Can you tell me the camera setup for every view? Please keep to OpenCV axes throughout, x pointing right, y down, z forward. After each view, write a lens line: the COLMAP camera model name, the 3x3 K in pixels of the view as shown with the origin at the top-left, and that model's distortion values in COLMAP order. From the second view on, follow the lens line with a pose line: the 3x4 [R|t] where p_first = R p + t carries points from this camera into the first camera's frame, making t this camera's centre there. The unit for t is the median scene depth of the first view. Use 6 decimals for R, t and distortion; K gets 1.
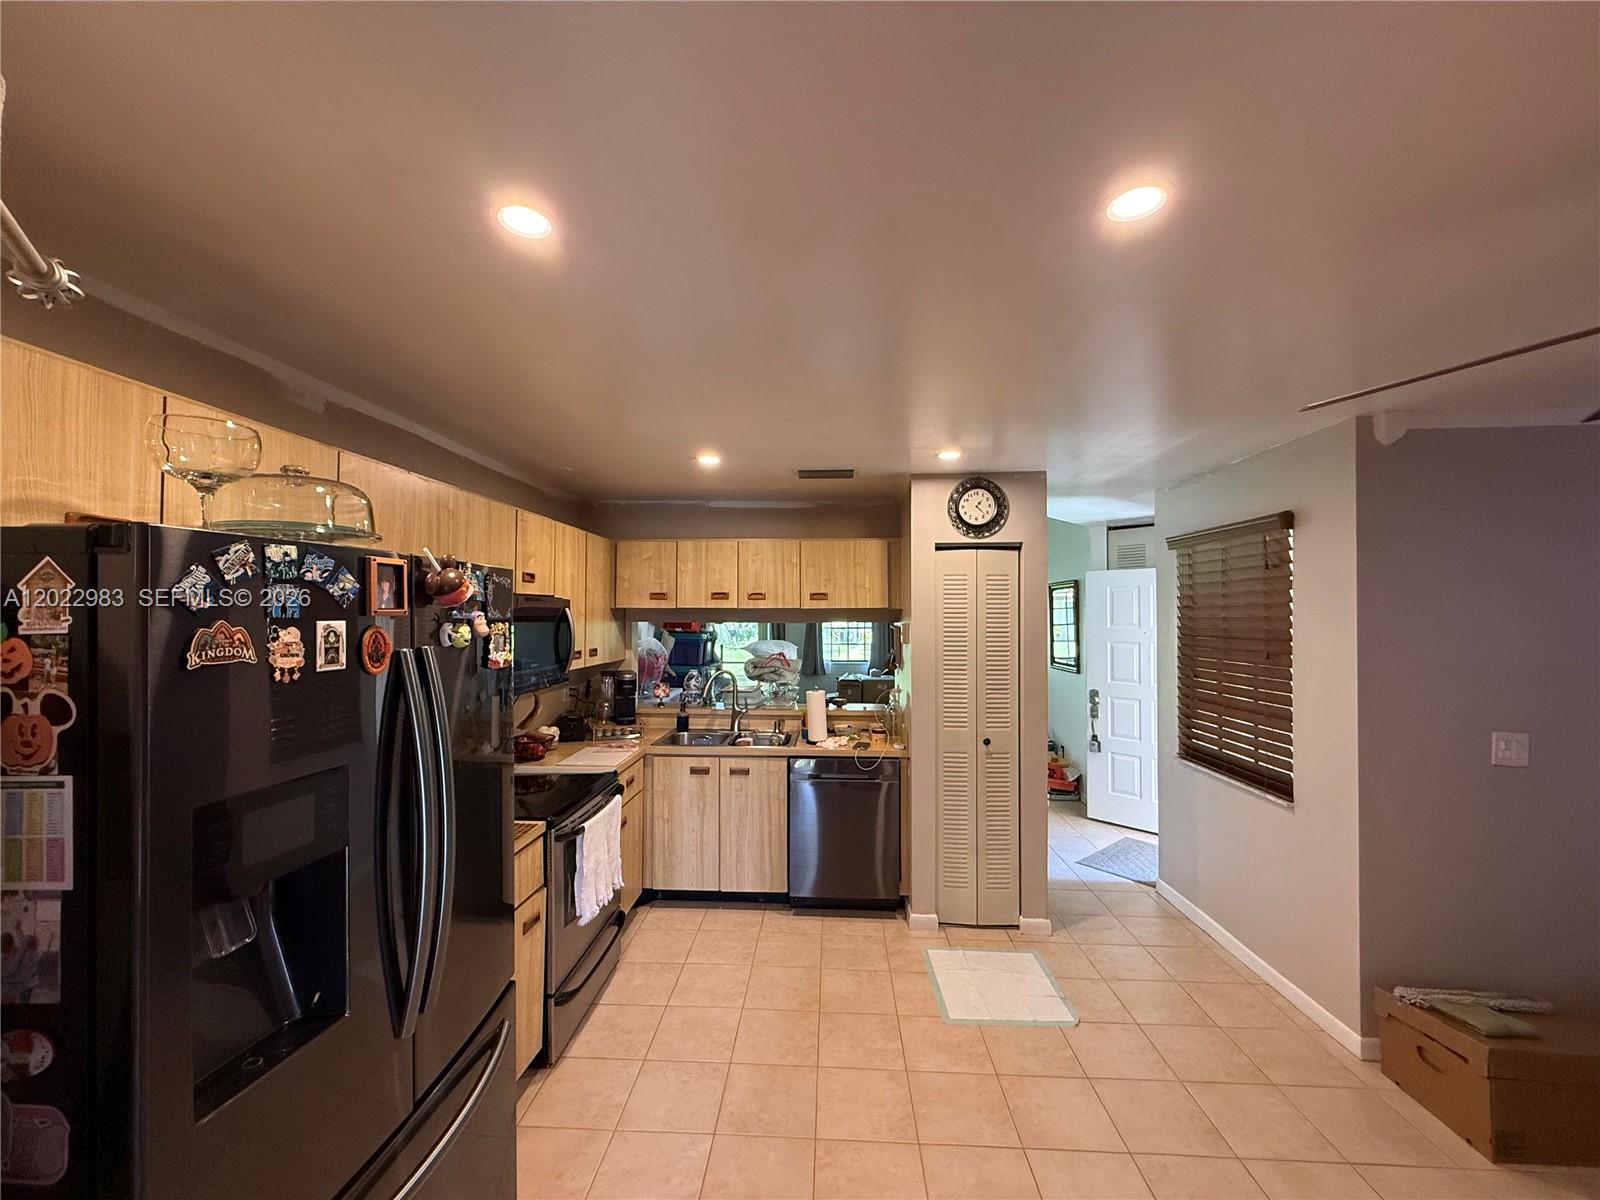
lens RADIAL K [[638.8, 0, 796.6], [0, 638.8, 604.0], [0, 0, 1]] dist [0.002902, -0.000383]
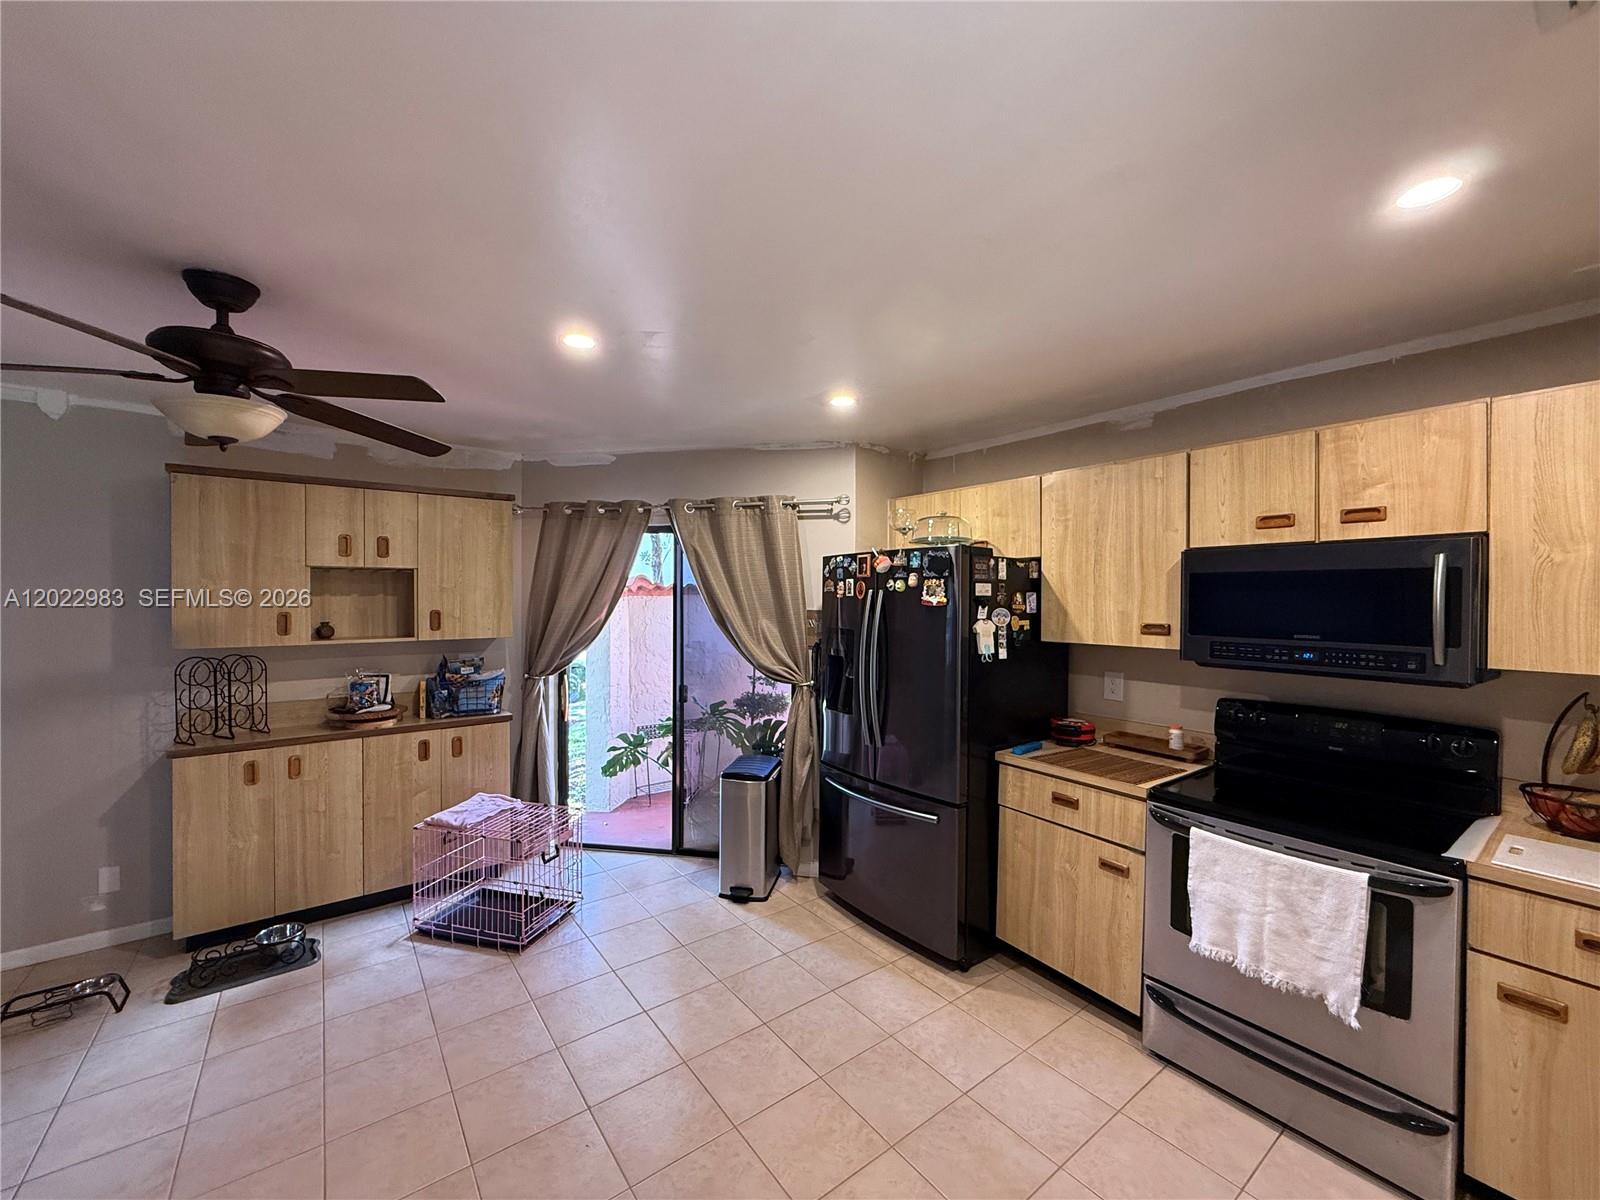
lens RADIAL K [[638.8, 0, 796.6], [0, 638.8, 604.0], [0, 0, 1]] dist [0.002902, -0.000383]
pose [[-0.768391, 0.006244, -0.639951, 1.375361], [0.007390, 0.999972, 0.000883, 0.137430], [0.639939, -0.004050, -0.768415, 3.131508]]
